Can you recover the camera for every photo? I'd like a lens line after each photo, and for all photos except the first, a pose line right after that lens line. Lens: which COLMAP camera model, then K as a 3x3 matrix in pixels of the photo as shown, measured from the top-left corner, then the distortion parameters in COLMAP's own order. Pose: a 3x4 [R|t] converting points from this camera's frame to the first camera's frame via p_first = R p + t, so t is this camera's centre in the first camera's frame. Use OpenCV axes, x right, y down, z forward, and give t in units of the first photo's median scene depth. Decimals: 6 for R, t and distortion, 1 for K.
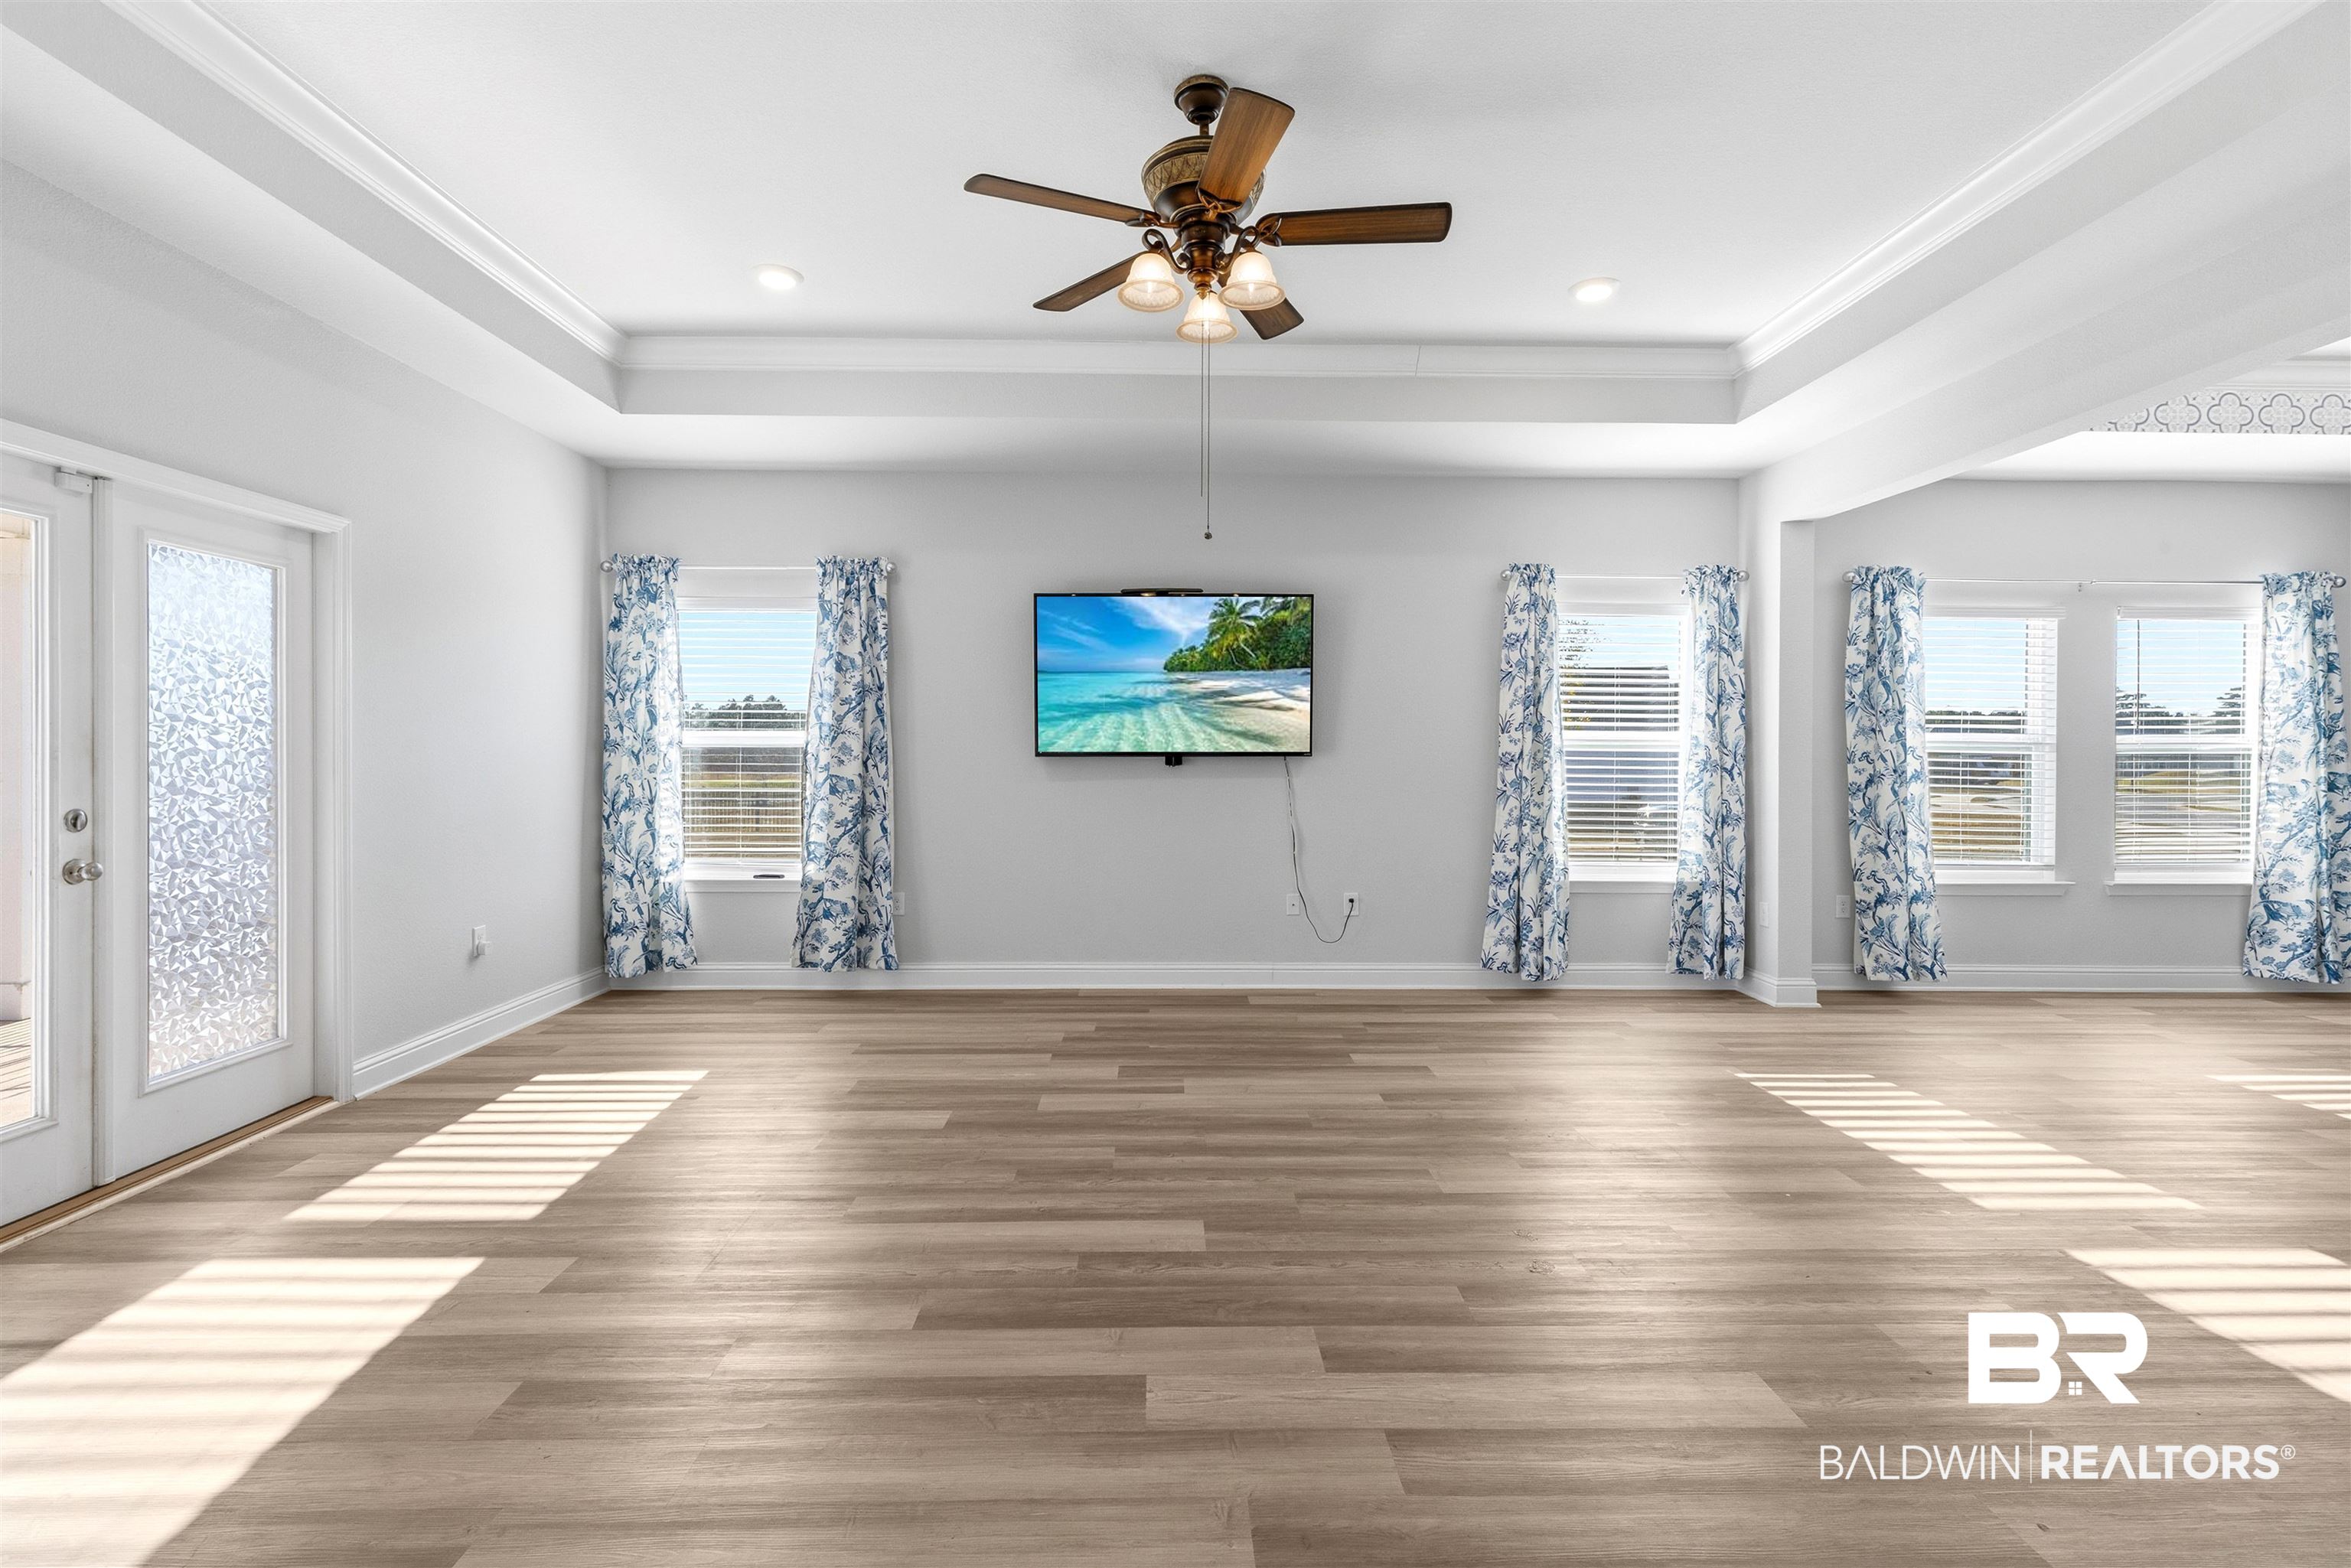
lens RADIAL K [[1080.0, 0, 1181.6], [0, 1080.0, 755.8], [0, 0, 1]] dist [0.007763, -0.001184]
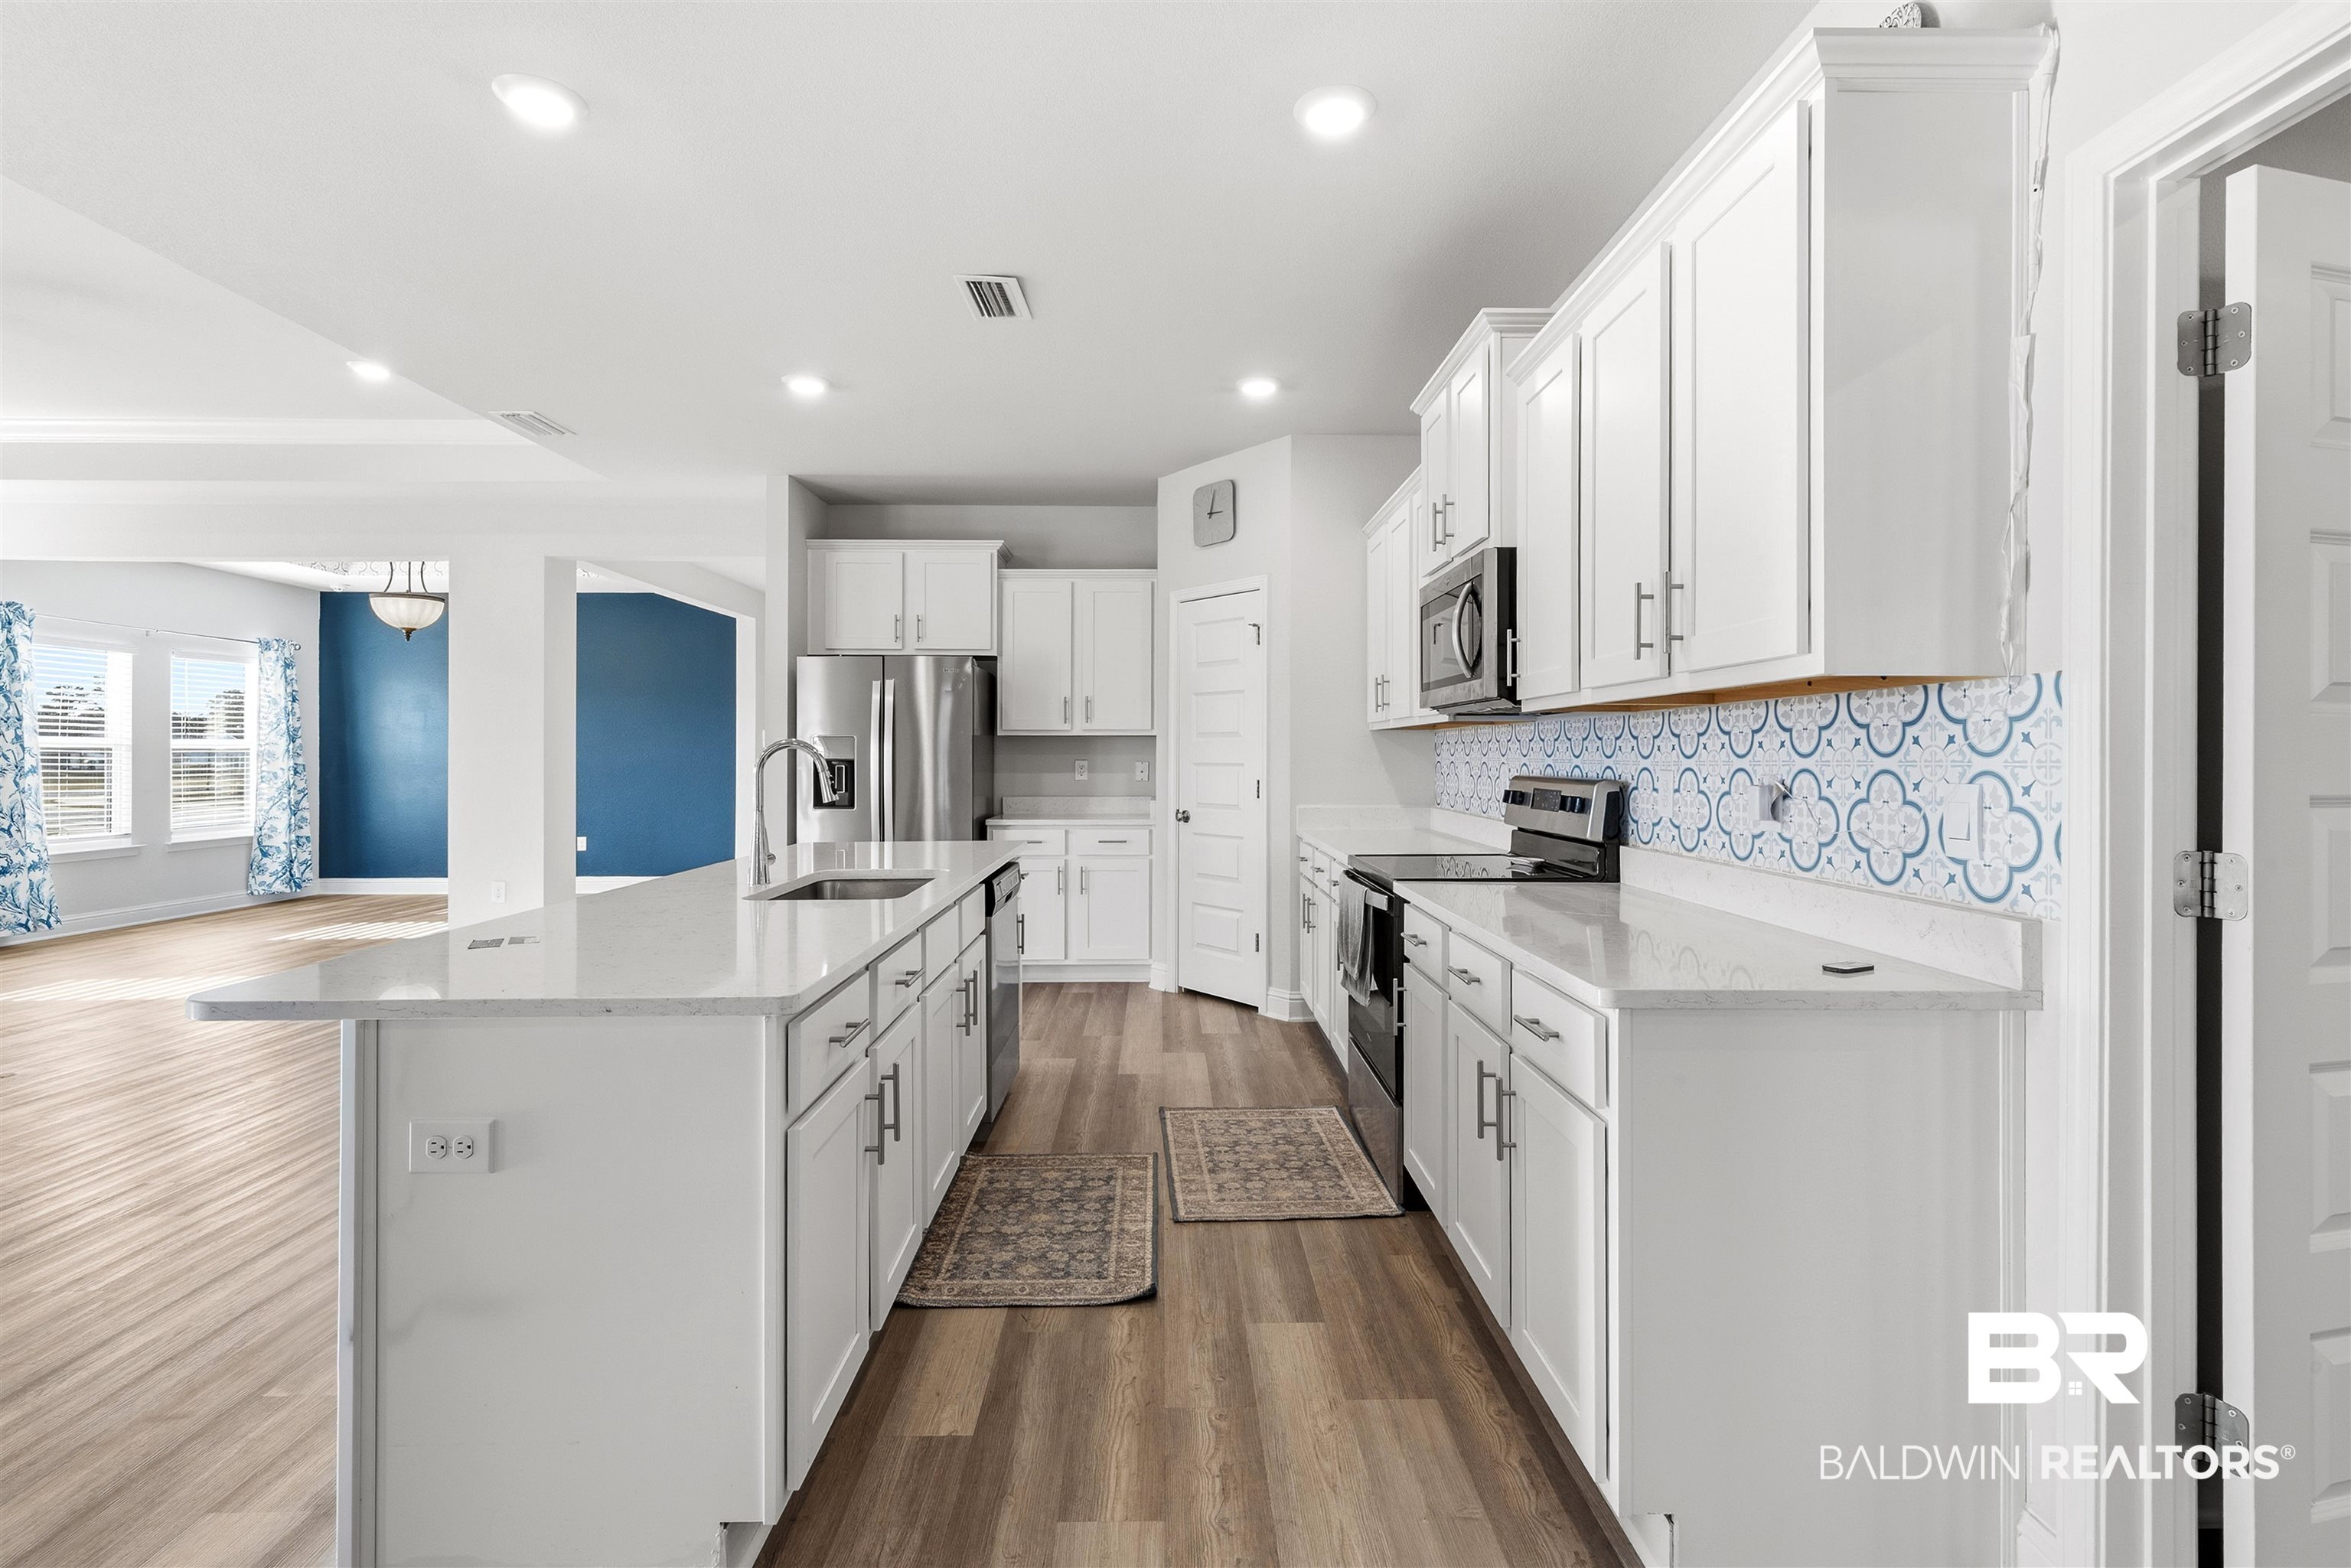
lens RADIAL K [[1080.0, 0, 1172.7], [0, 1080.0, 756.3], [0, 0, 1]] dist [0.007763, -0.001184]
pose [[-0.001794, -0.005480, 0.999983, -0.592167], [0.001840, 0.999983, 0.005483, -0.002133], [-0.999997, 0.001849, -0.001784, -0.326873]]
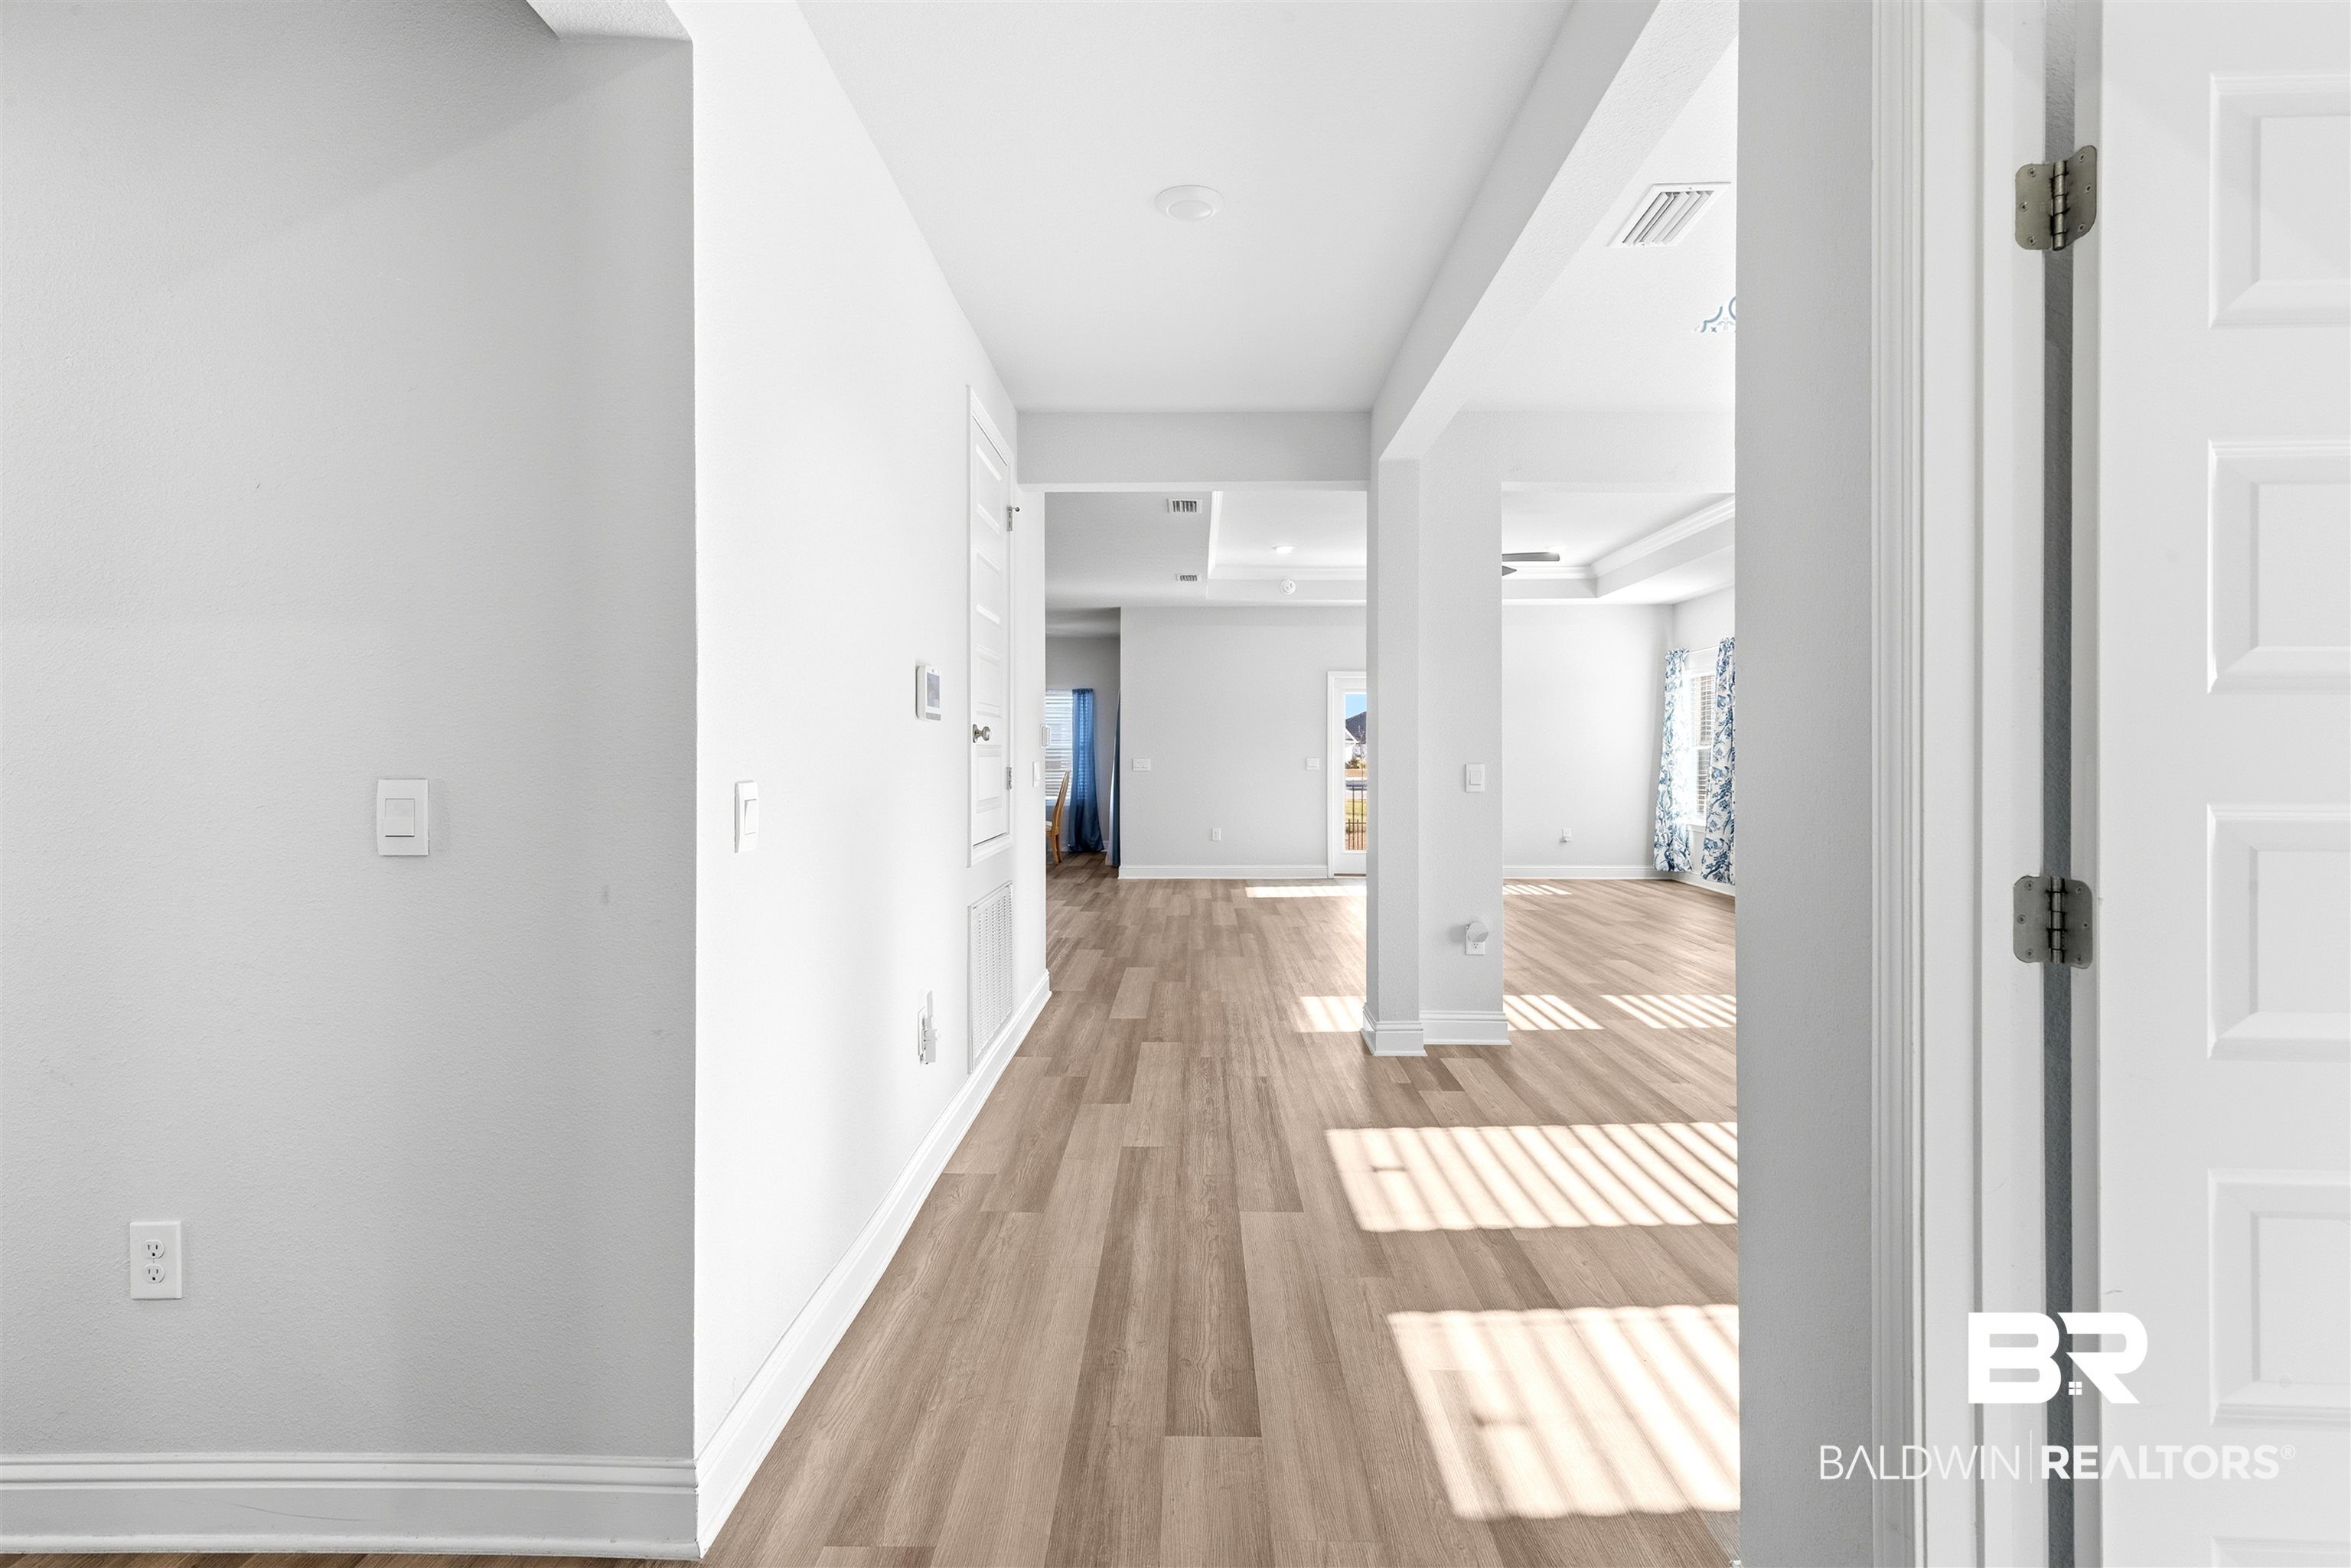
lens RADIAL K [[1080.0, 0, 1178.2], [0, 1080.0, 773.5], [0, 0, 1]] dist [0.007763, -0.001184]
pose [[-0.037848, 0.016151, -0.999153, 1.399500], [0.000457, 0.999870, 0.016145, 0.000164], [0.999283, 0.000155, -0.037851, 0.212831]]
